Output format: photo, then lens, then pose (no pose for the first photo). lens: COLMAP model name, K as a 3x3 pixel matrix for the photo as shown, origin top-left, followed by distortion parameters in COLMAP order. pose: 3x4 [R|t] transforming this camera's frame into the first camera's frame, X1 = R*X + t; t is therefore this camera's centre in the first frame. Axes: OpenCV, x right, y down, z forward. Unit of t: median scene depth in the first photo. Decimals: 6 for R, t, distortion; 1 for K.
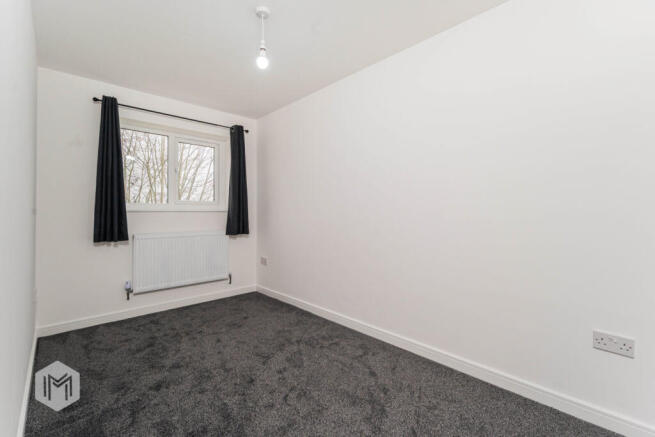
lens RADIAL K [[288.3, 0, 324.4], [0, 288.3, 215.1], [0, 0, 1]] dist [0.002771, -0.000774]
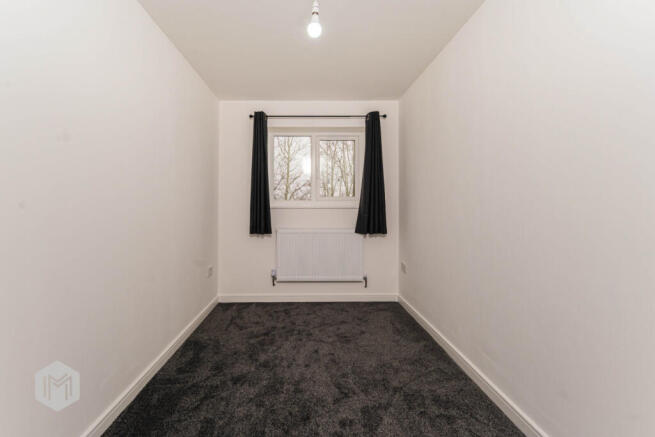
lens RADIAL K [[288.3, 0, 337.0], [0, 288.3, 202.8], [0, 0, 1]] dist [0.002771, -0.000774]
pose [[0.733279, -0.001604, -0.679926, 0.285089], [-0.003918, 0.999971, -0.006585, -0.028024], [0.679917, 0.007493, 0.733251, 0.342853]]
